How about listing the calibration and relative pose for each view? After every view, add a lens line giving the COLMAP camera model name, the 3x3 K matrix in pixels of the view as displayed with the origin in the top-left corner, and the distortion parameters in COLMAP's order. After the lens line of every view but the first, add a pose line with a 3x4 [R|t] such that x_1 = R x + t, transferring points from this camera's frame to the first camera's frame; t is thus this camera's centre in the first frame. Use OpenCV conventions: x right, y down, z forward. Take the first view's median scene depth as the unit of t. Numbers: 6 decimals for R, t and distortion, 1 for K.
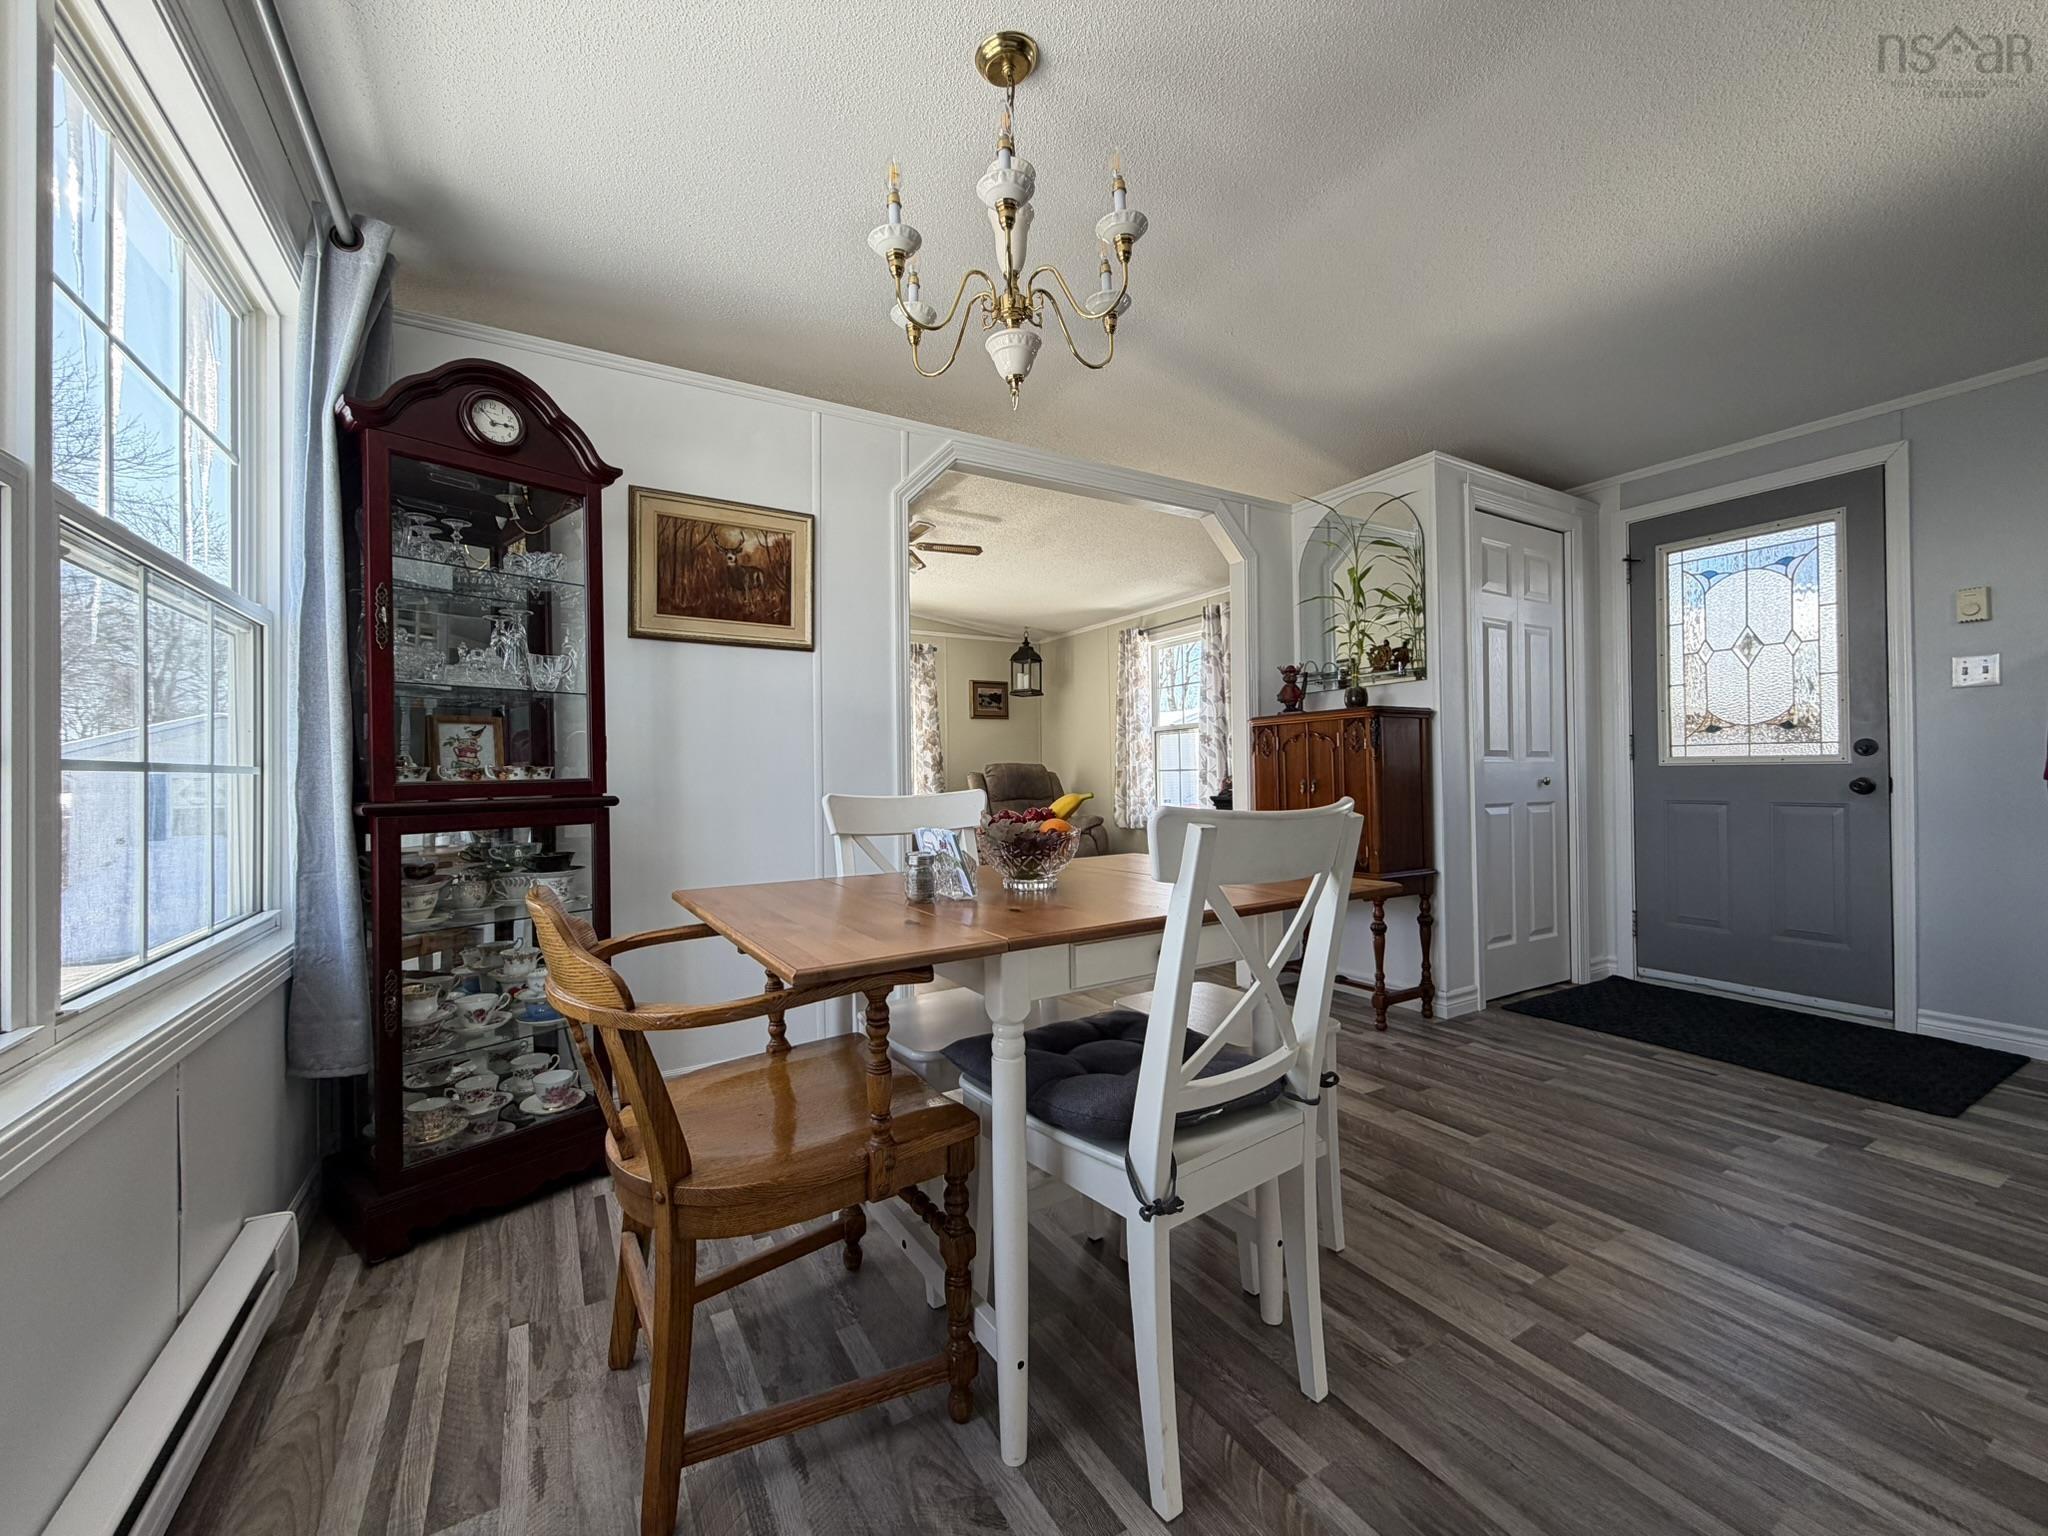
lens RADIAL K [[816.8, 0, 1019.4], [0, 816.8, 768.6], [0, 0, 1]] dist [0.000440, 0.000025]
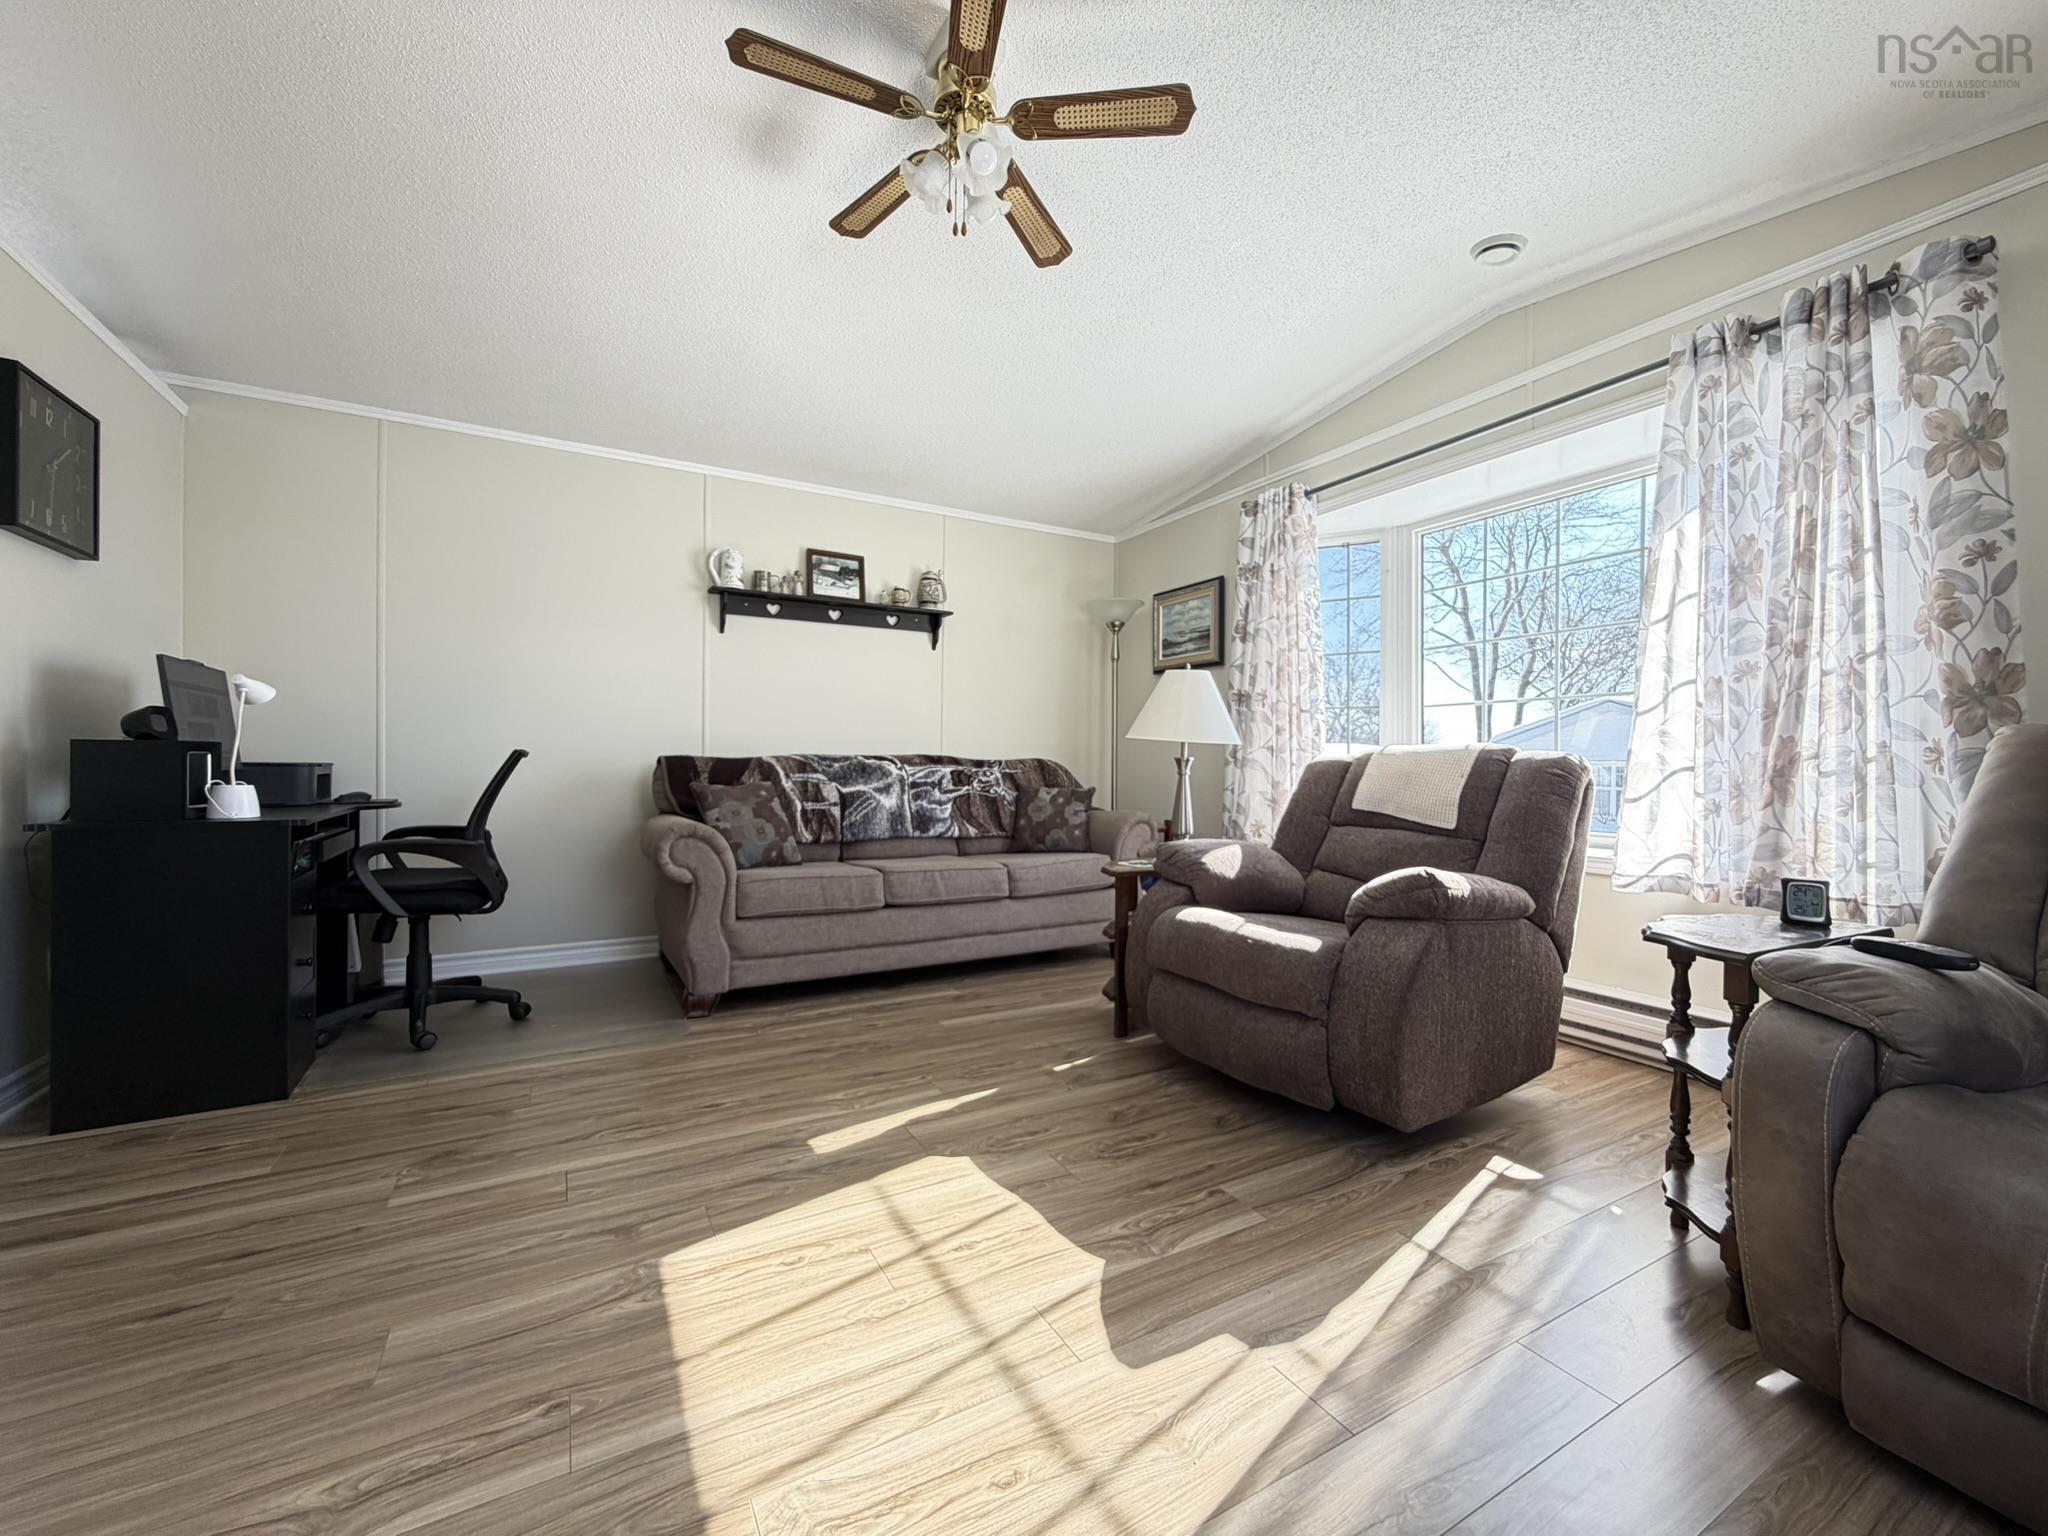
lens RADIAL K [[811.1, 0, 1003.3], [0, 811.1, 771.9], [0, 0, 1]] dist [-0.001281, -0.000039]
pose [[-0.021536, 0.018961, -0.999588, 0.177444], [-0.001157, 0.999819, 0.018991, 0.014580], [0.999767, 0.001566, -0.021511, 0.791909]]
